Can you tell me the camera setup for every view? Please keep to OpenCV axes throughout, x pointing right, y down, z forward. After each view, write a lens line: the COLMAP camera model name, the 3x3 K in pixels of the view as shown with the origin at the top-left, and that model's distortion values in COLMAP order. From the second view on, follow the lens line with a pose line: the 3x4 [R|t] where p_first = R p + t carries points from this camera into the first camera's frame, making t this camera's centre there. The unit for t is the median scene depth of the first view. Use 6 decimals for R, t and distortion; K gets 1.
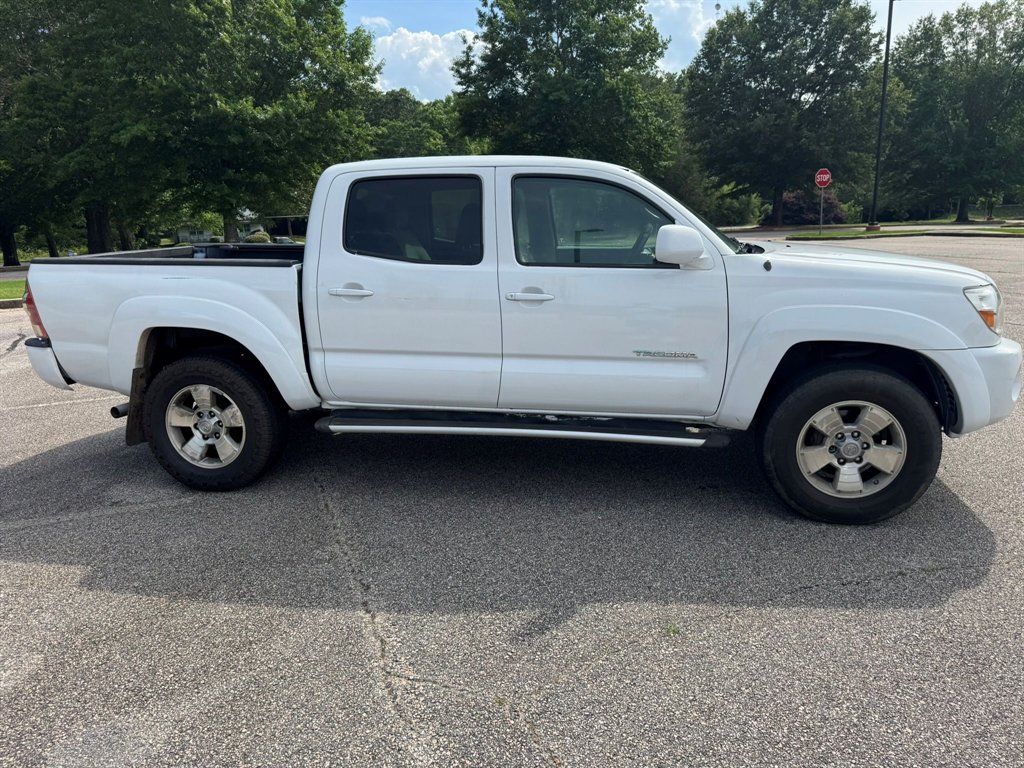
lens RADIAL K [[714.3, 0, 512.0], [0, 714.3, 384.0], [0, 0, 1]] dist [0.087273, -0.132808]
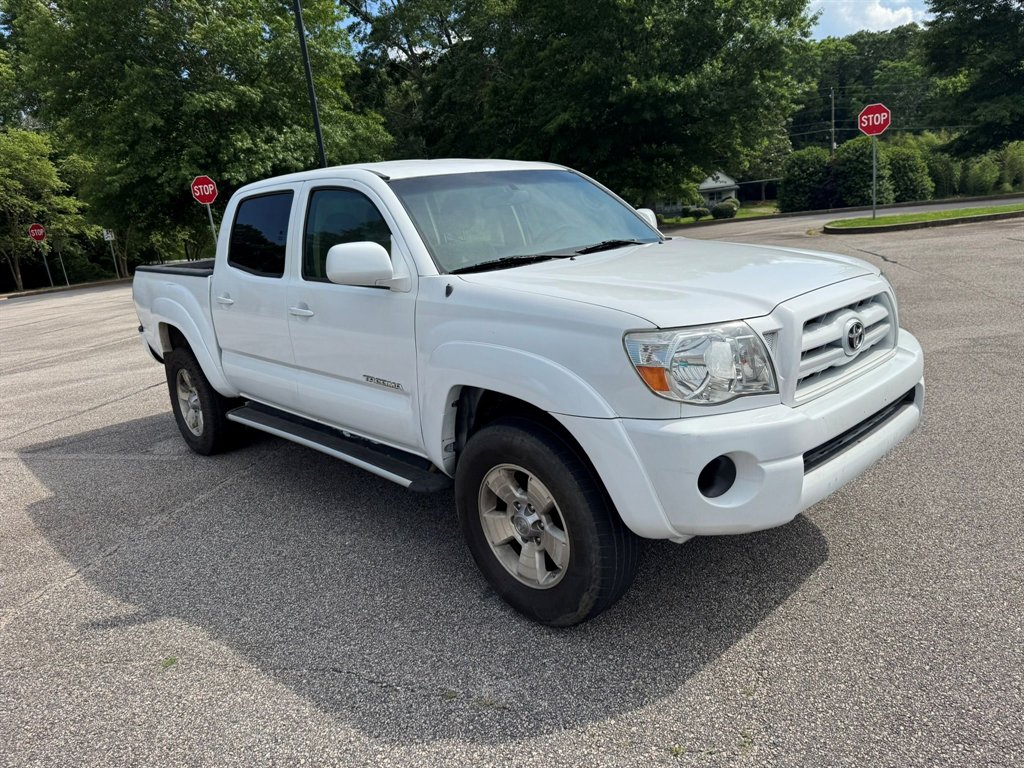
lens RADIAL K [[726.5, 0, 512.0], [0, 726.5, 384.0], [0, 0, 1]] dist [0.008877, -0.001197]
pose [[0.807811, 0.096453, -0.581496, 0.868040], [-0.070777, 0.995256, 0.066759, -0.110198], [0.585177, -0.012772, 0.810805, 0.344183]]
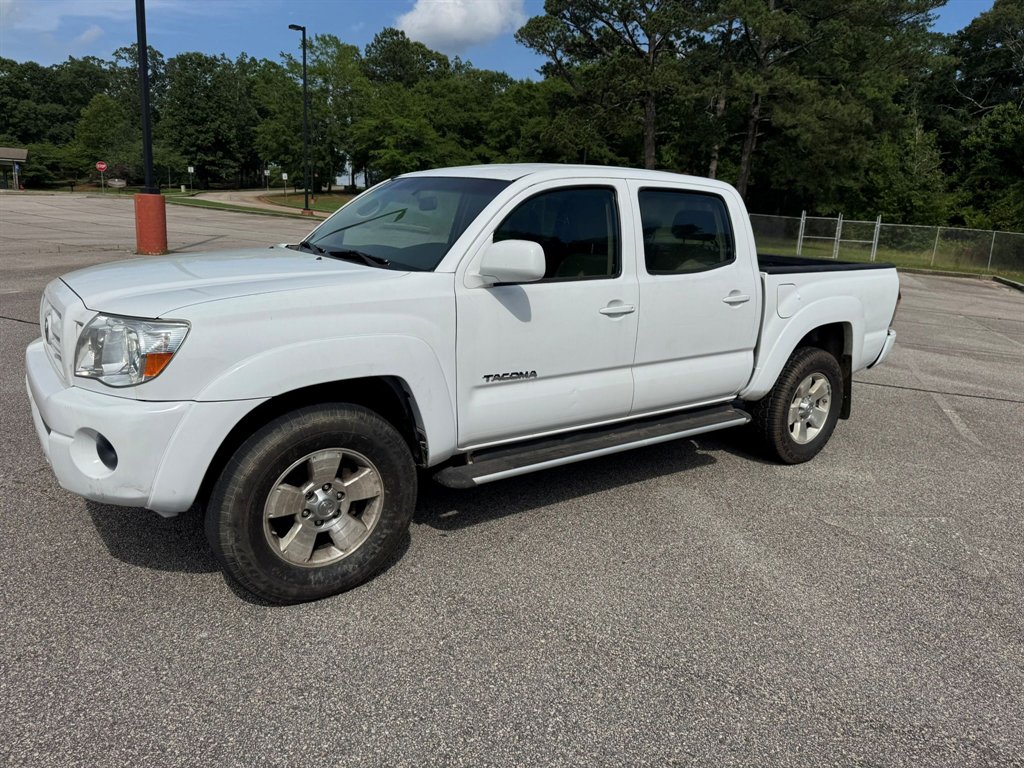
lens RADIAL K [[727.1, 0, 508.4], [0, 727.1, 379.1], [0, 0, 1]] dist [0.005987, -0.007935]
pose [[-0.680216, 0.156201, -0.716176, 0.967302], [-0.211191, 0.893839, 0.395537, -0.528237], [0.701929, 0.420300, -0.575016, 2.005884]]
